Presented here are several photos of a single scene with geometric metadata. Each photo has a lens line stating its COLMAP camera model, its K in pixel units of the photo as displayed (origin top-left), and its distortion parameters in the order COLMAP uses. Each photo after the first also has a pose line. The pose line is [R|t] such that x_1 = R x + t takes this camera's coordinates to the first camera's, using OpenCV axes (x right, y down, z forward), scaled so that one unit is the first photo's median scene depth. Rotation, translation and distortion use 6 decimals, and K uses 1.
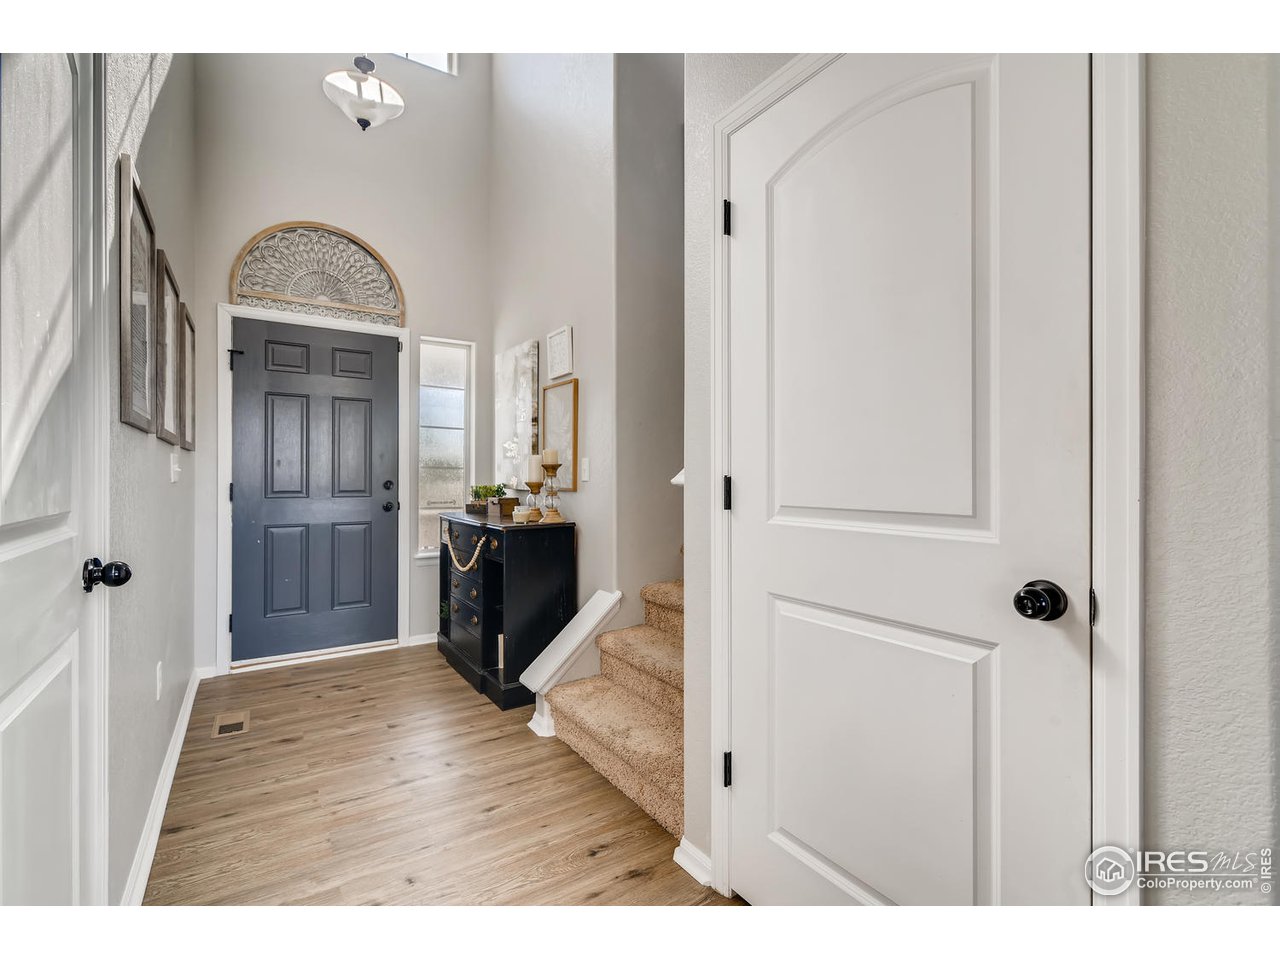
lens RADIAL K [[579.4, 0, 642.3], [0, 579.4, 477.2], [0, 0, 1]] dist [0.001023, -0.000135]
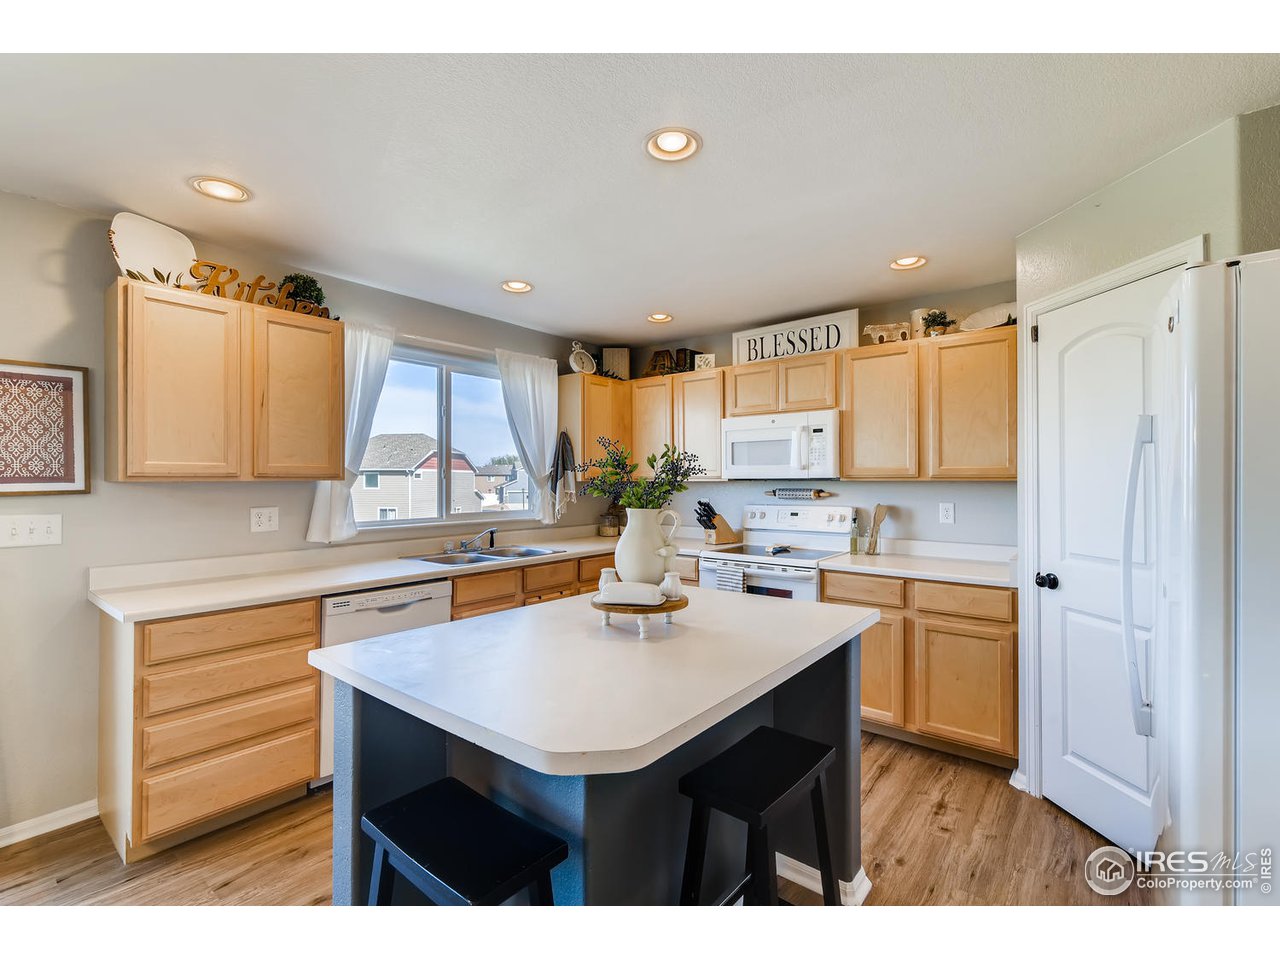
lens RADIAL K [[579.4, 0, 633.8], [0, 579.4, 479.7], [0, 0, 1]] dist [0.001023, -0.000135]
pose [[0.958840, -0.006993, 0.283861, -1.387570], [0.006613, 0.999975, 0.002297, -0.168661], [-0.283870, -0.000325, 0.958863, -0.208572]]
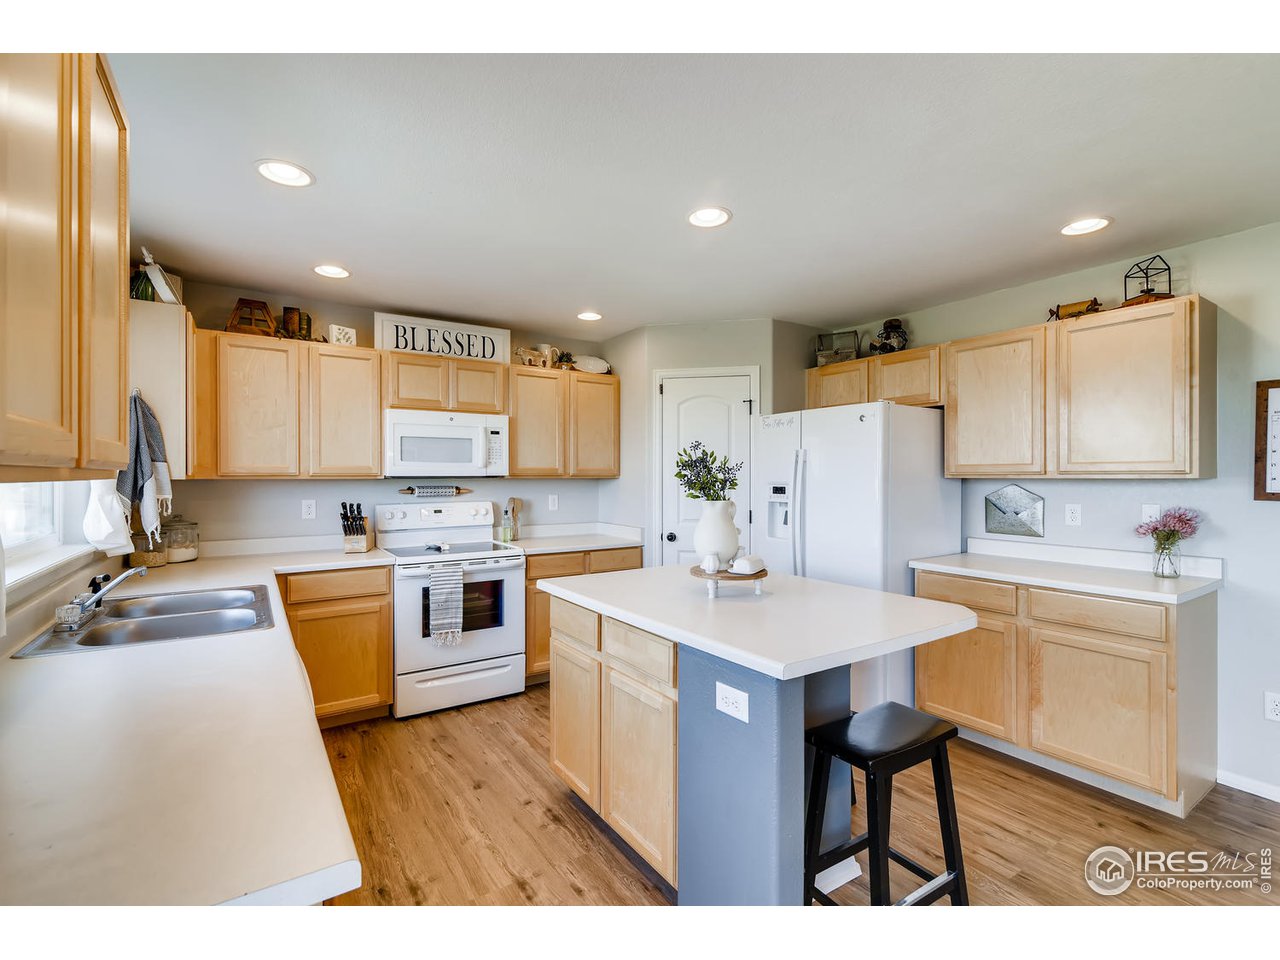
lens RADIAL K [[579.4, 0, 636.6], [0, 579.4, 474.4], [0, 0, 1]] dist [0.001023, -0.000135]
pose [[0.011273, -0.001543, 0.999935, -2.504469], [-0.001365, 0.999998, 0.001559, -0.175228], [-0.999936, -0.001383, 0.011271, 1.078141]]
